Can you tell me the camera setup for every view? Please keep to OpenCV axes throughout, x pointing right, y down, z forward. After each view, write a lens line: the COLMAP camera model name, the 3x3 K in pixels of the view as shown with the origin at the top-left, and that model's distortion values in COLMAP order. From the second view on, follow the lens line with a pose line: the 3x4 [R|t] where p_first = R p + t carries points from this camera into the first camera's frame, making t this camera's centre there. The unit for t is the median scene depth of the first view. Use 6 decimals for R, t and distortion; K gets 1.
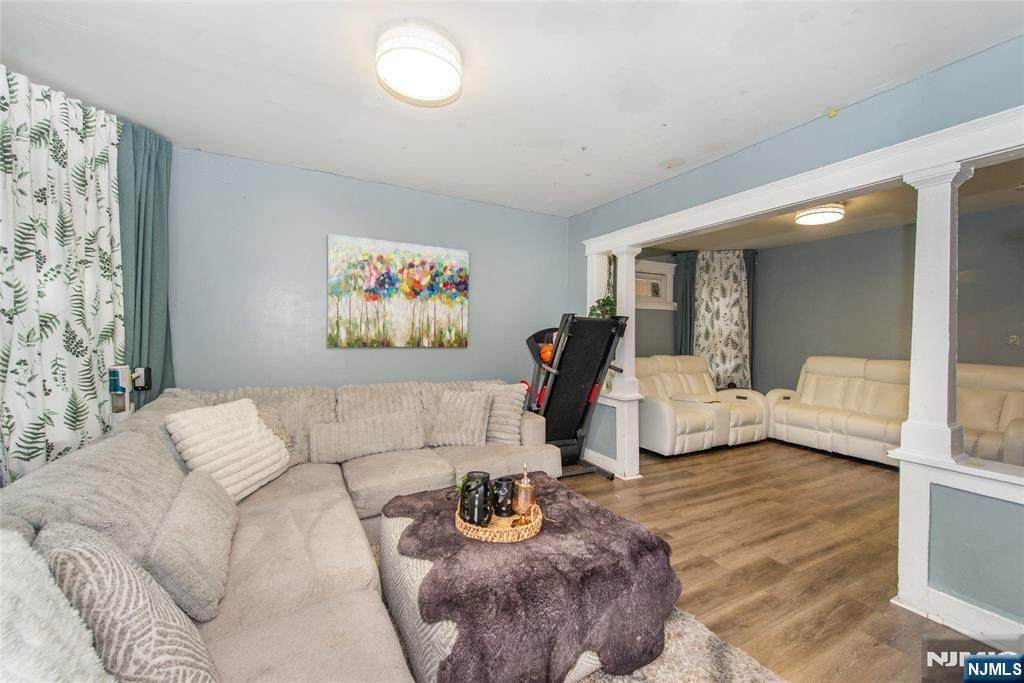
lens RADIAL K [[410.8, 0, 509.1], [0, 410.8, 339.2], [0, 0, 1]] dist [0.011471, -0.000916]
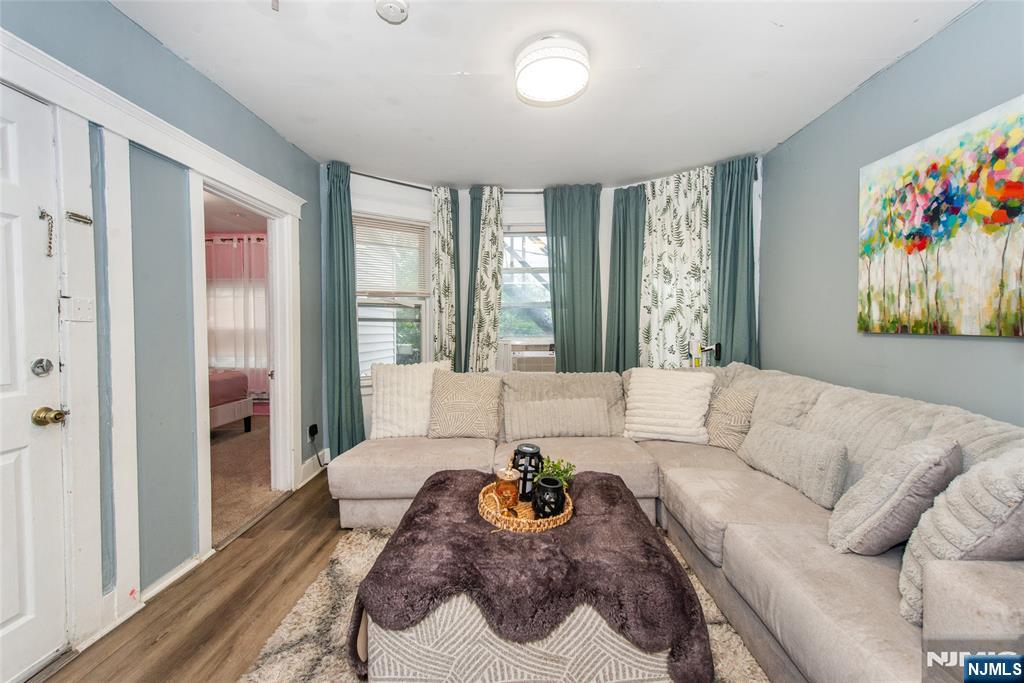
lens RADIAL K [[410.8, 0, 510.0], [0, 410.8, 341.0], [0, 0, 1]] dist [0.011471, -0.000916]
pose [[-0.505868, 0.026305, -0.862210, 0.441755], [-0.012802, 0.999196, 0.037995, 0.014511], [0.862516, 0.030258, -0.505125, 0.800867]]
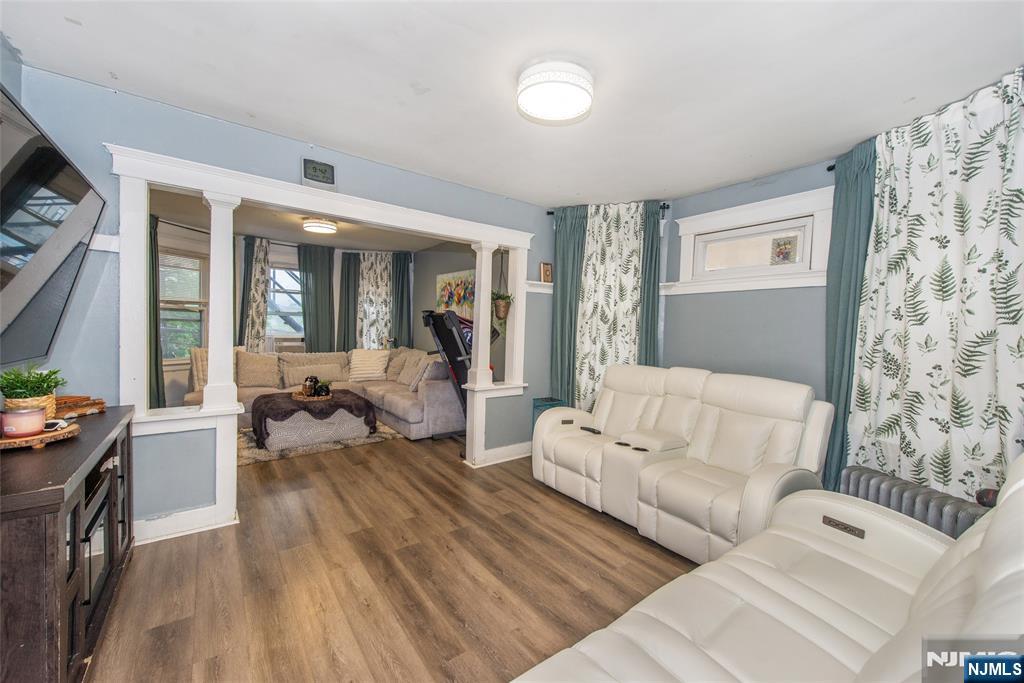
lens RADIAL K [[410.8, 0, 512.3], [0, 410.8, 345.6], [0, 0, 1]] dist [0.011471, -0.000916]
pose [[0.135302, 0.042008, -0.989913, 1.450504], [-0.040627, 0.998496, 0.036819, -0.009079], [0.989971, 0.035235, 0.136805, 1.031828]]
